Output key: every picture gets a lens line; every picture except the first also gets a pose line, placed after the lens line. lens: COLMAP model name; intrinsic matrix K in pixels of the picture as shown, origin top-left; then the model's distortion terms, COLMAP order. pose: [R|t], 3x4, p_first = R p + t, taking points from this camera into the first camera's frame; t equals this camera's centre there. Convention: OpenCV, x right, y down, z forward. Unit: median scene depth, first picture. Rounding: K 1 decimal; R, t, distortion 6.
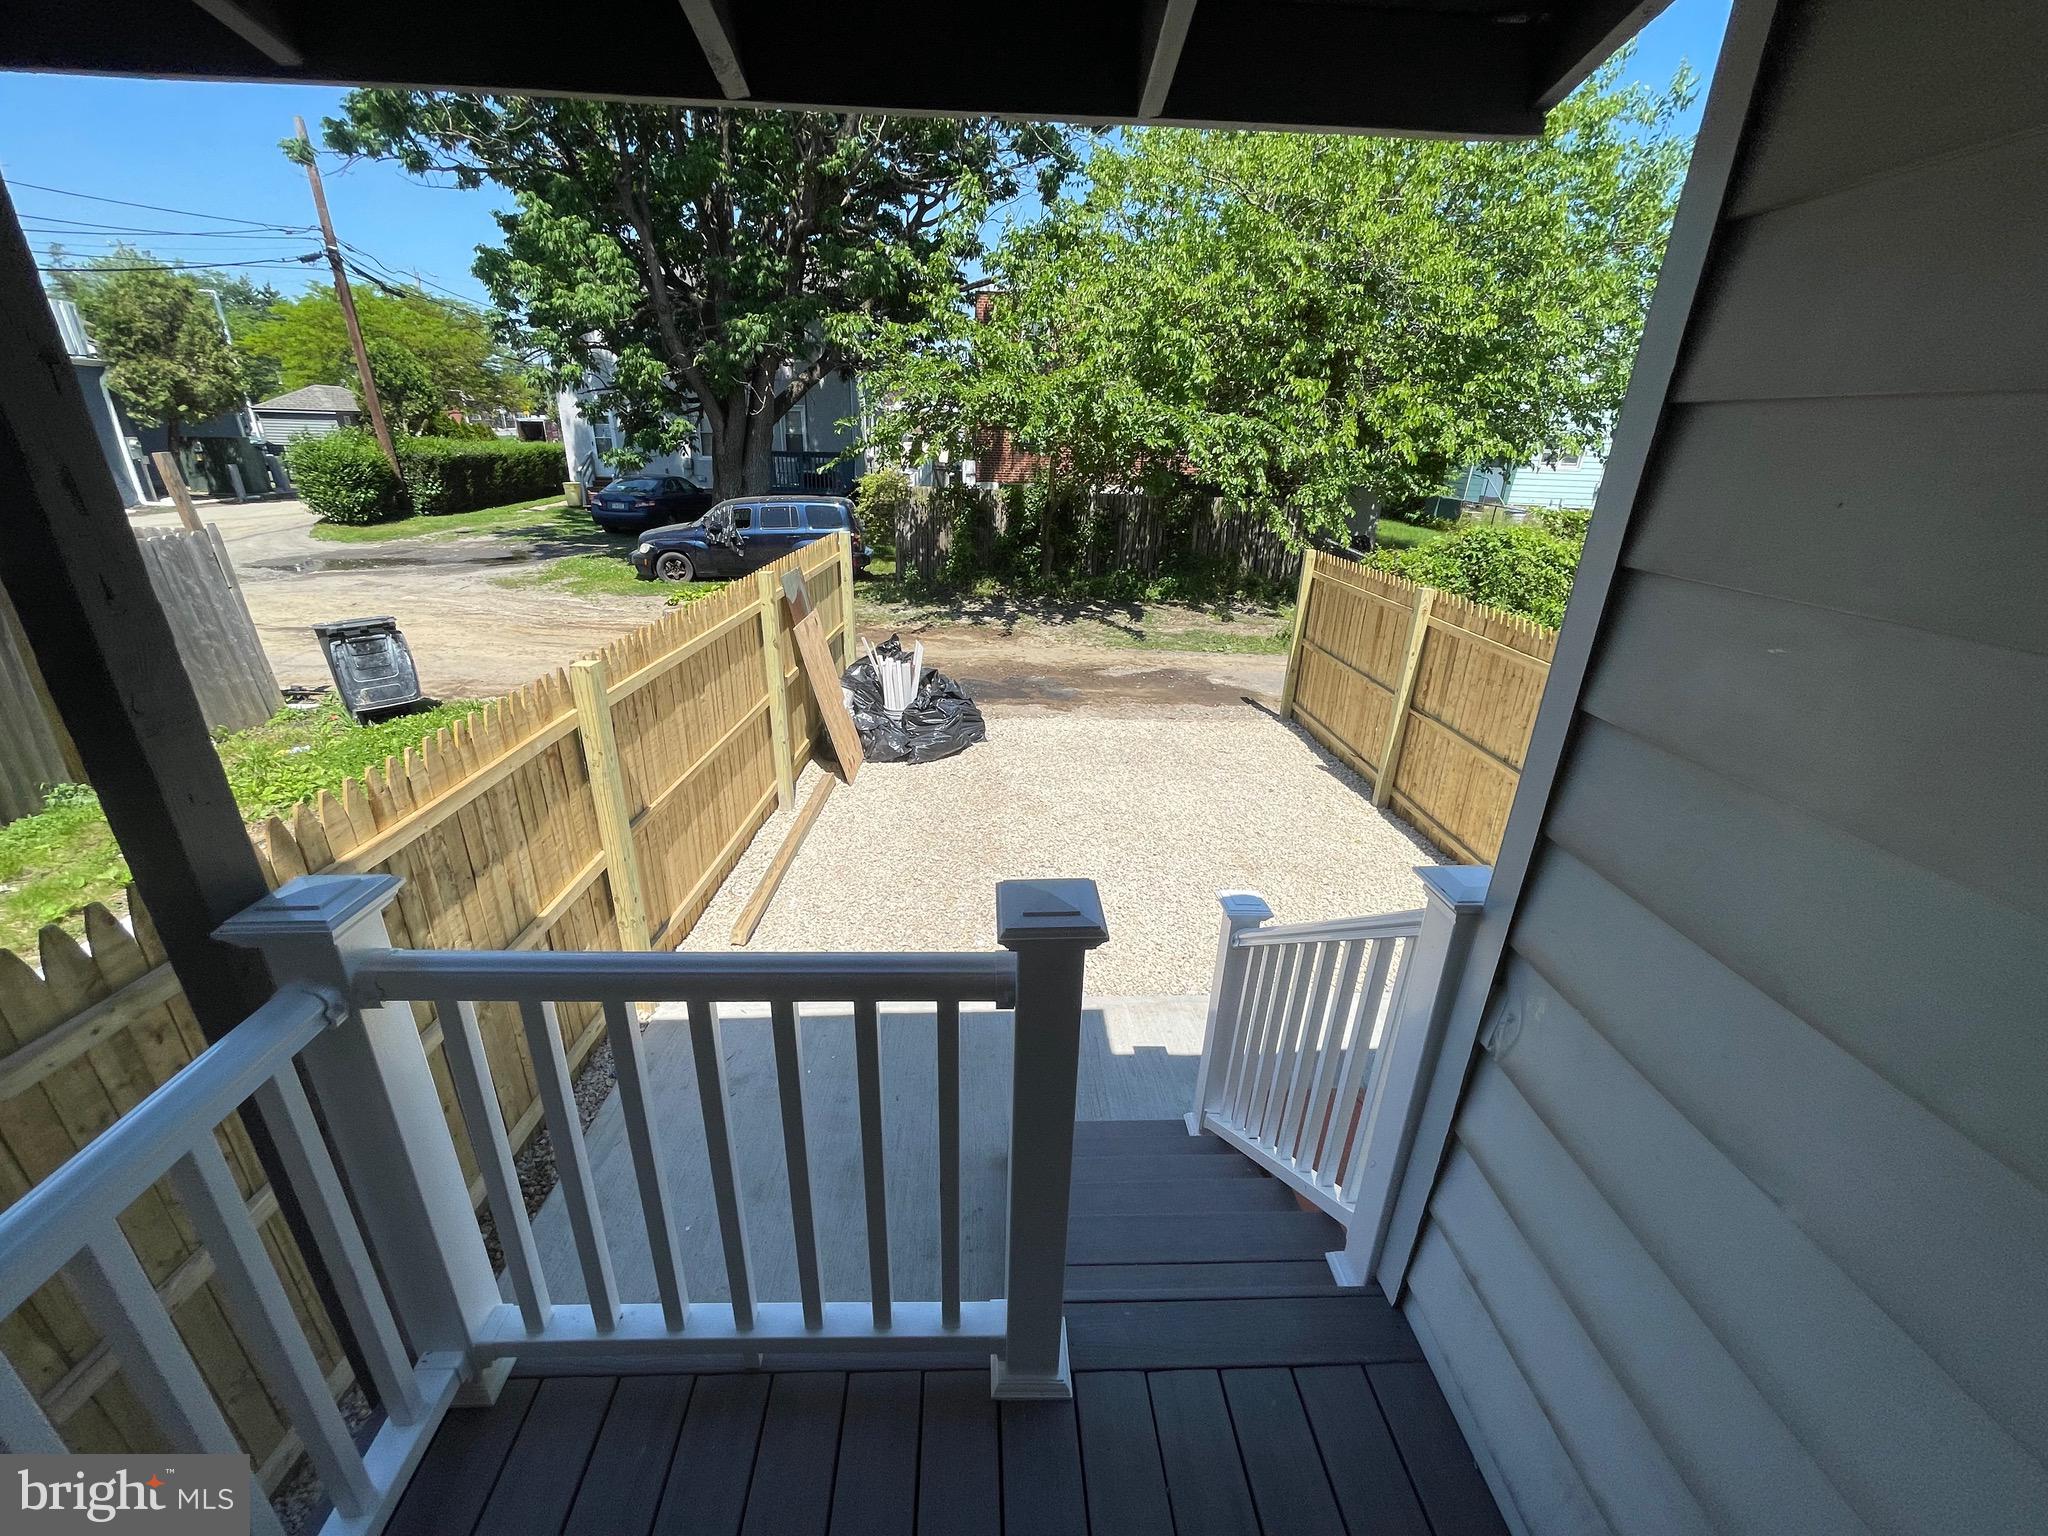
lens RADIAL K [[831.6, 0, 1023.6], [0, 831.6, 776.5], [0, 0, 1]] dist [-0.000185, 0.000248]
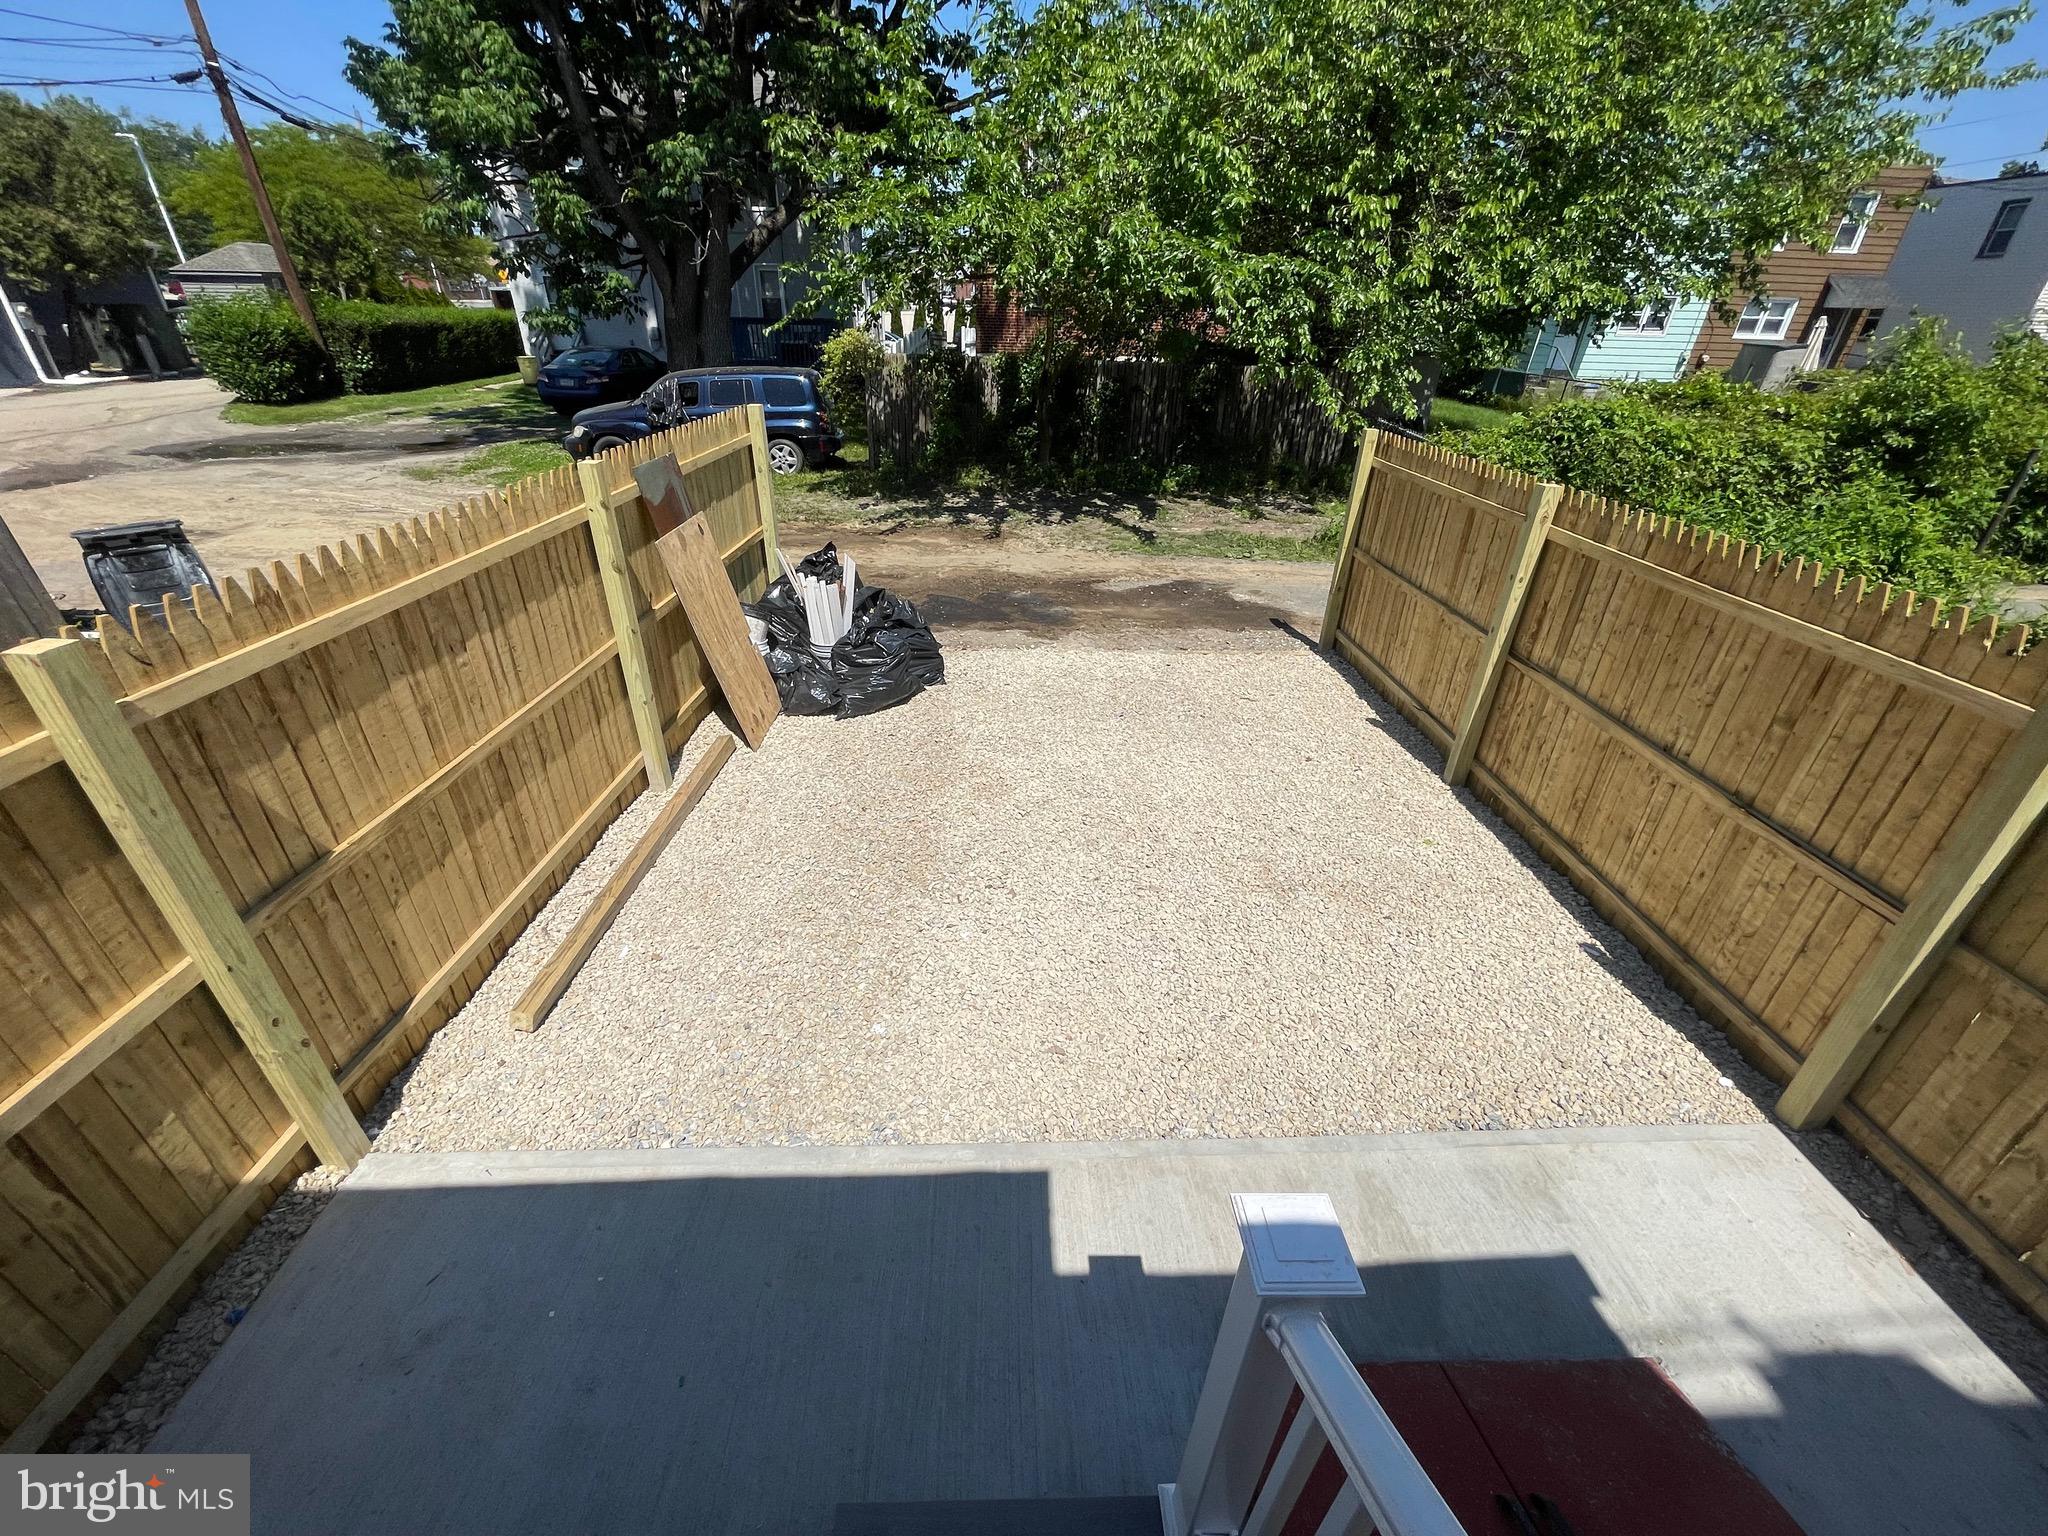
lens RADIAL K [[831.6, 0, 1023.7], [0, 831.6, 775.9], [0, 0, 1]] dist [-0.000185, 0.000248]
pose [[0.999790, 0.005389, -0.019753, 0.029957], [-0.002907, 0.992329, 0.123590, -0.034312], [0.020268, -0.123507, 0.992137, 0.135963]]
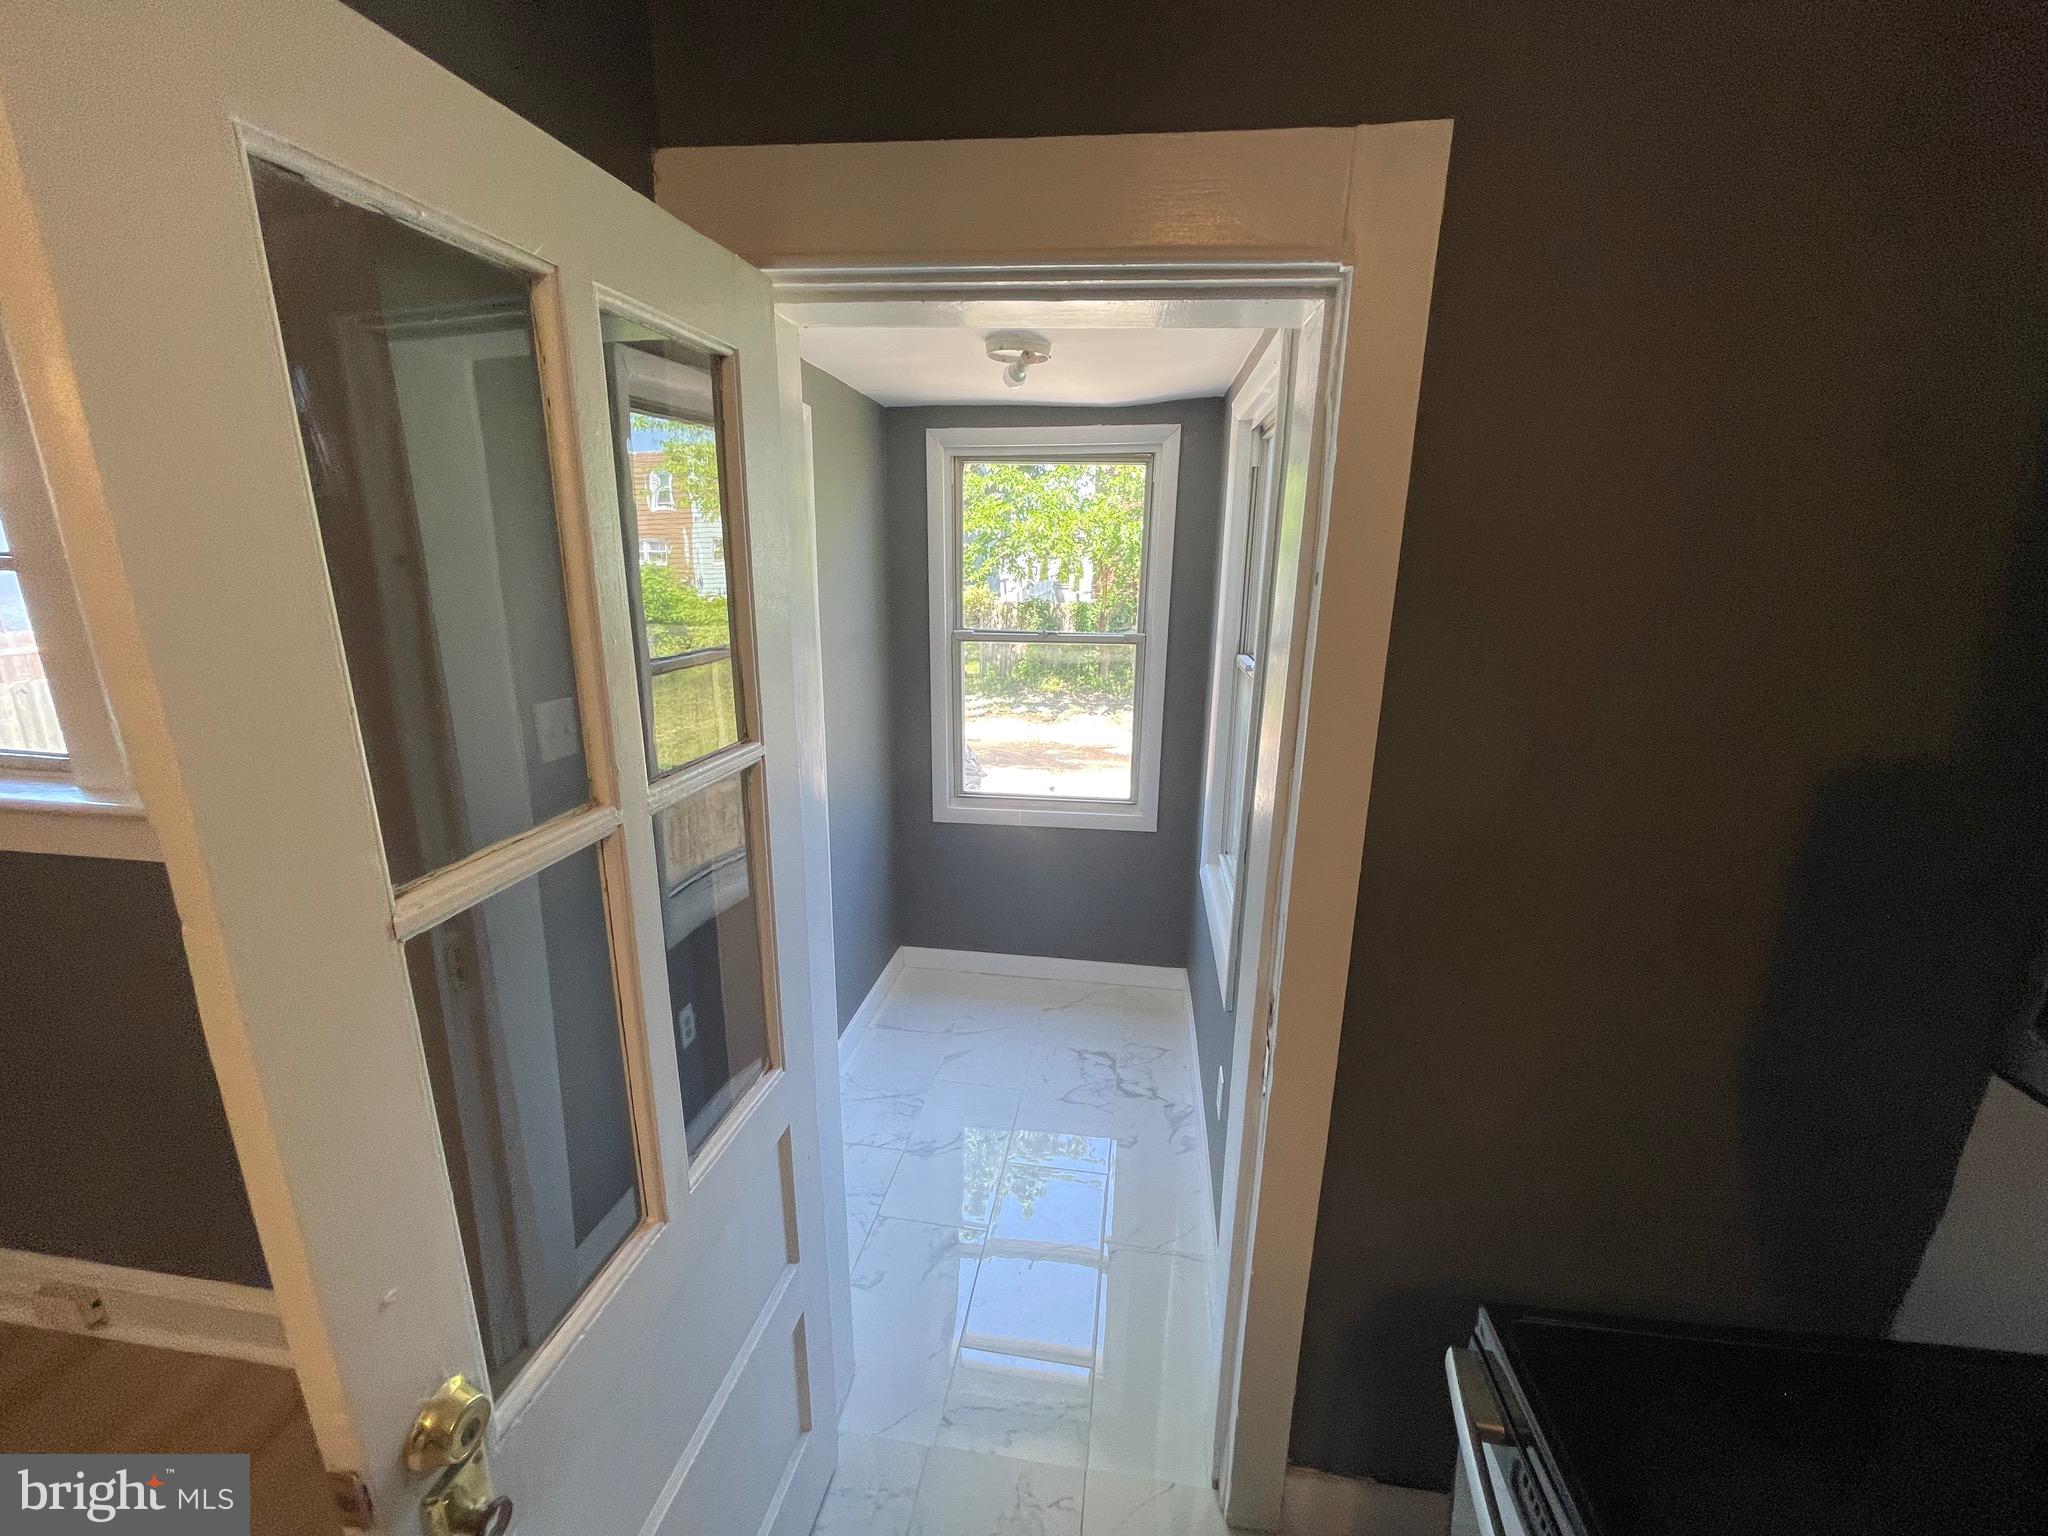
lens RADIAL K [[831.6, 0, 1022.4], [0, 831.6, 778.2], [0, 0, 1]] dist [-0.000185, 0.000248]
pose [[0.981713, 0.035737, -0.186980, 0.165852], [-0.059594, 0.990545, -0.123571, 0.060172], [0.180796, 0.132454, 0.974561, -0.153596]]
